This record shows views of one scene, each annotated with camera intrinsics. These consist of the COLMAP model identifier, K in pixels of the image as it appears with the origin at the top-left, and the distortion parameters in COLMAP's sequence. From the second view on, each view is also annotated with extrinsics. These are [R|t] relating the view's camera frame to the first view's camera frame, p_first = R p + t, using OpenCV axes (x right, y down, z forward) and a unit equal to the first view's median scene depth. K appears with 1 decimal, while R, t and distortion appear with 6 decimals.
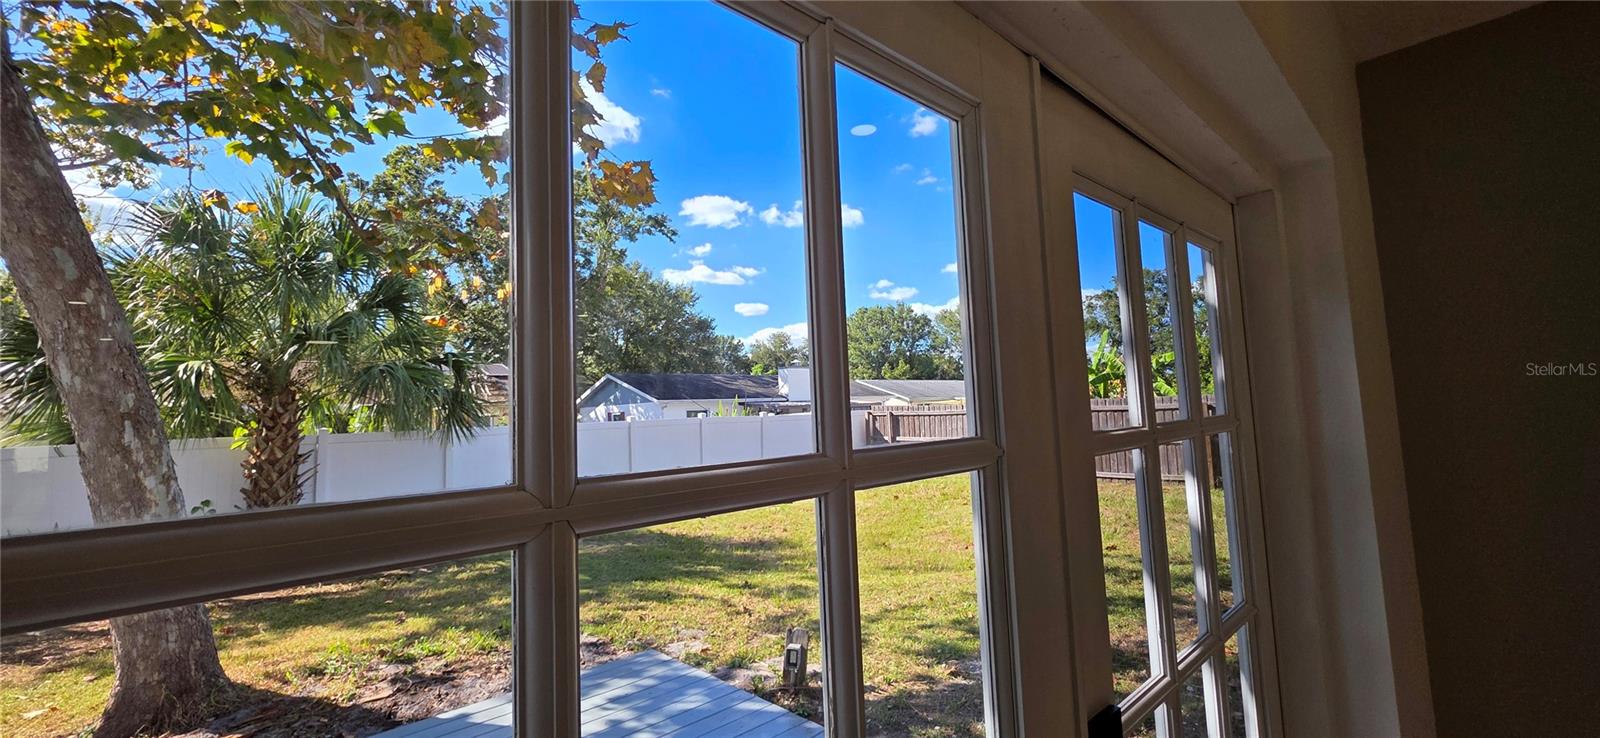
lens RADIAL K [[639.3, 0, 799.1], [0, 639.3, 367.8], [0, 0, 1]] dist [0.001844, 0.000105]
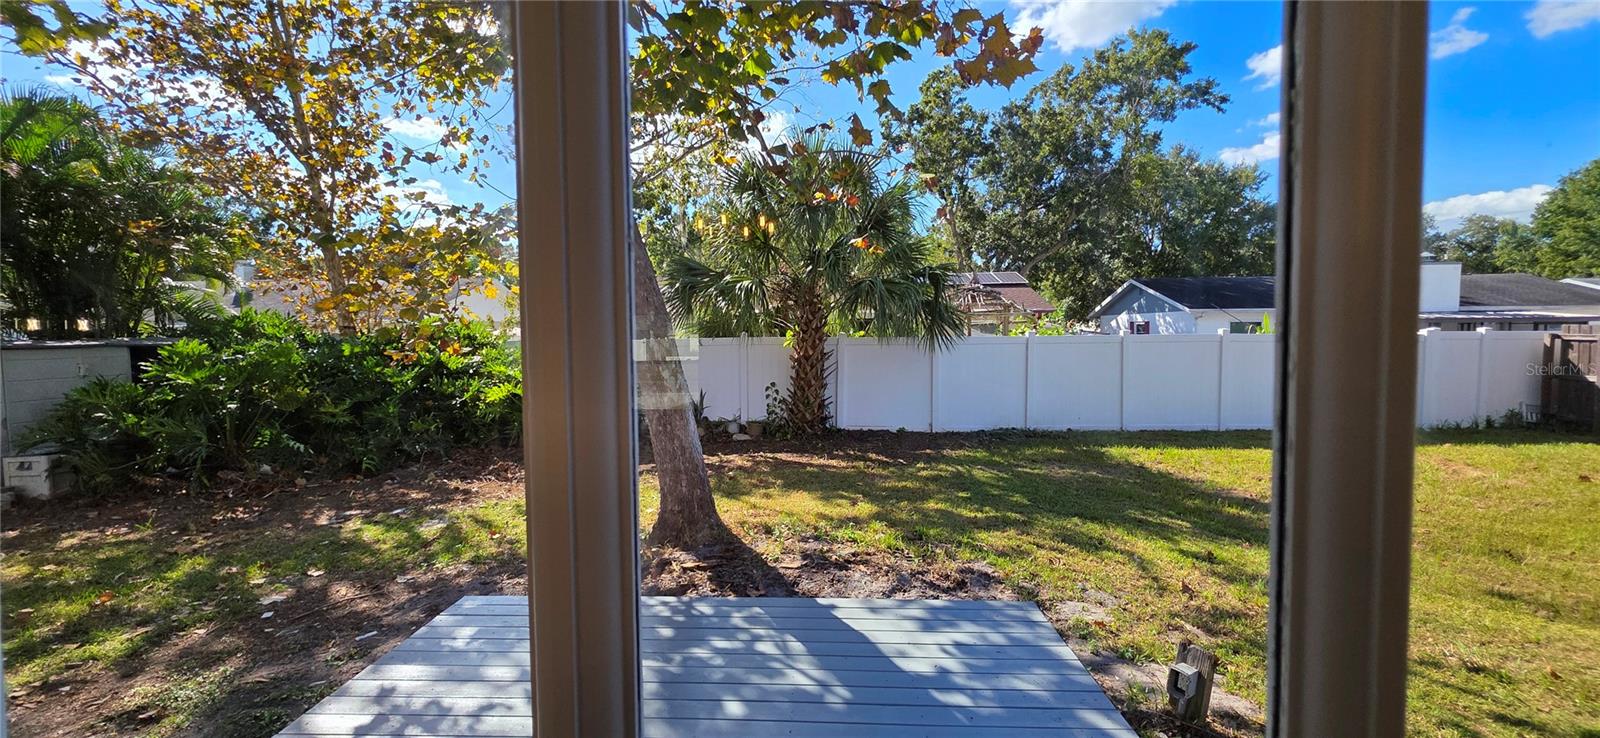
lens RADIAL K [[639.3, 0, 802.4], [0, 639.3, 364.9], [0, 0, 1]] dist [0.001844, 0.000105]
pose [[0.704037, 0.073257, -0.706375, 0.096873], [0.028519, 0.990946, 0.131194, -0.008690], [0.709591, -0.112510, 0.695574, 0.123618]]
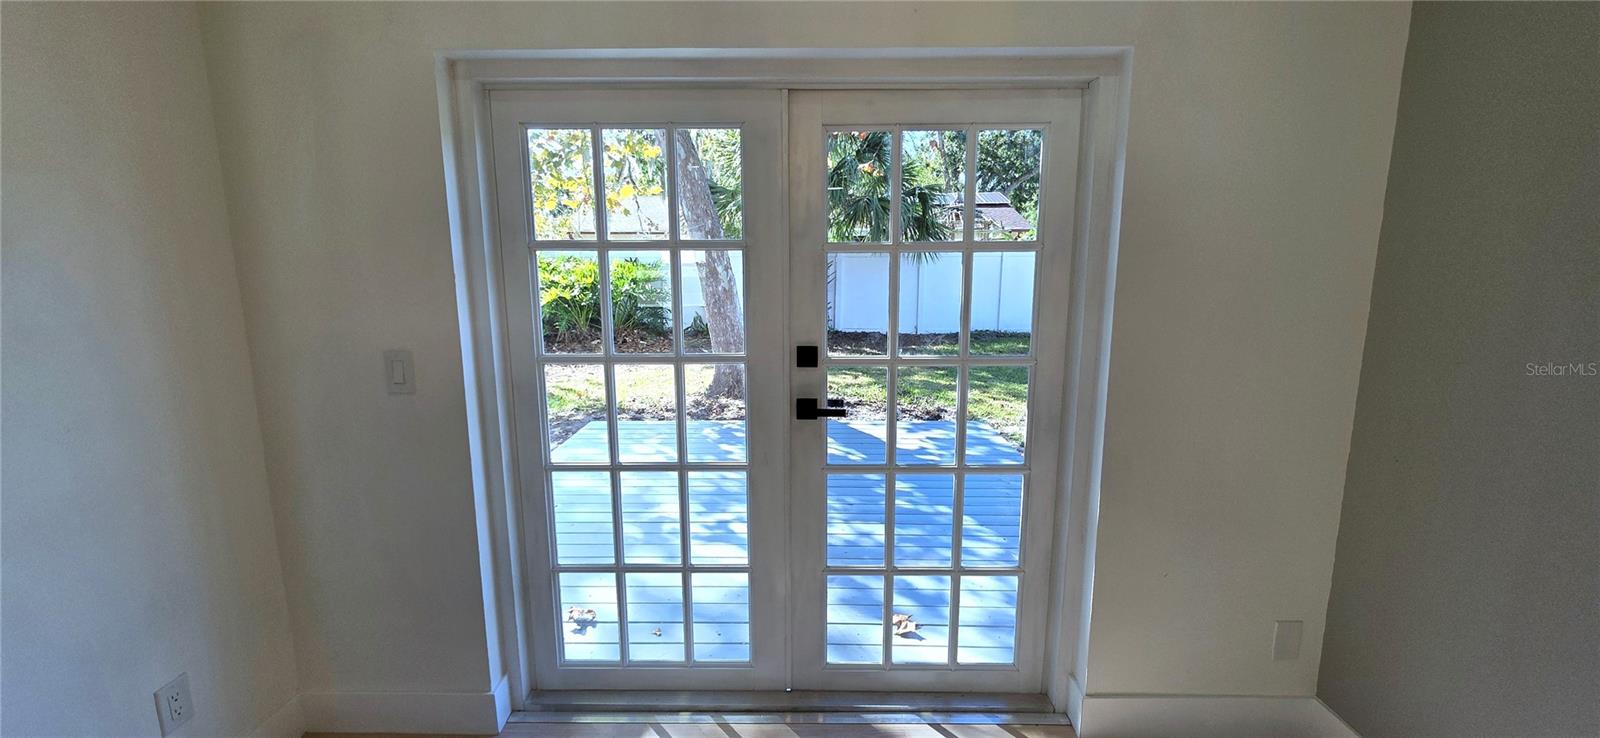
lens RADIAL K [[639.3, 0, 803.0], [0, 639.3, 368.3], [0, 0, 1]] dist [0.001844, 0.000105]
pose [[0.721376, 0.163209, -0.673038, 0.238081], [0.020268, 0.966443, 0.256082, -0.007271], [0.692247, -0.198372, 0.693860, -0.093752]]
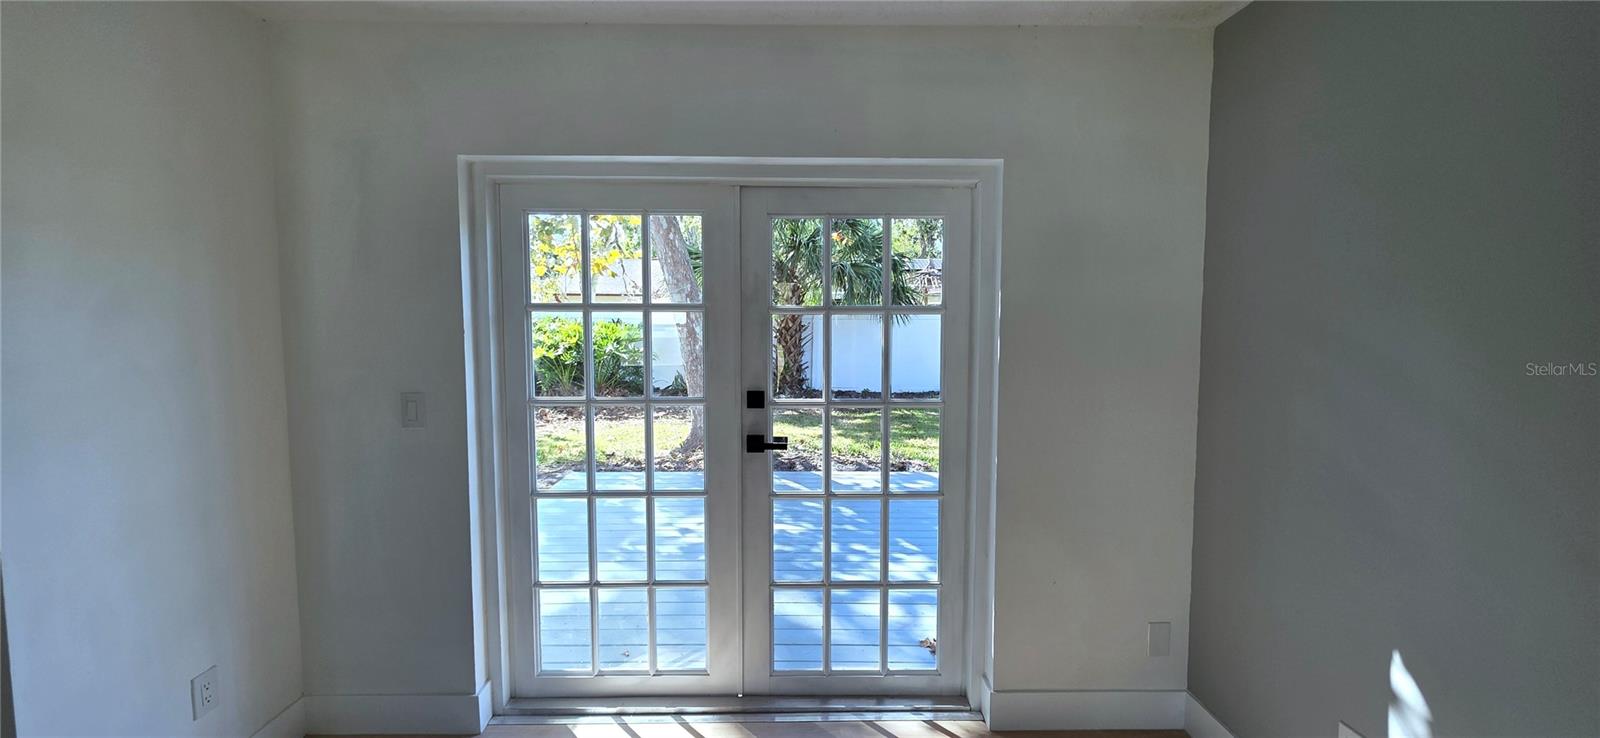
lens RADIAL K [[639.3, 0, 801.9], [0, 639.3, 370.5], [0, 0, 1]] dist [0.001844, 0.000105]
pose [[0.736554, 0.103406, -0.668427, 0.293488], [0.012657, 0.985964, 0.166476, -0.011508], [0.676260, -0.131079, 0.724907, -0.123901]]
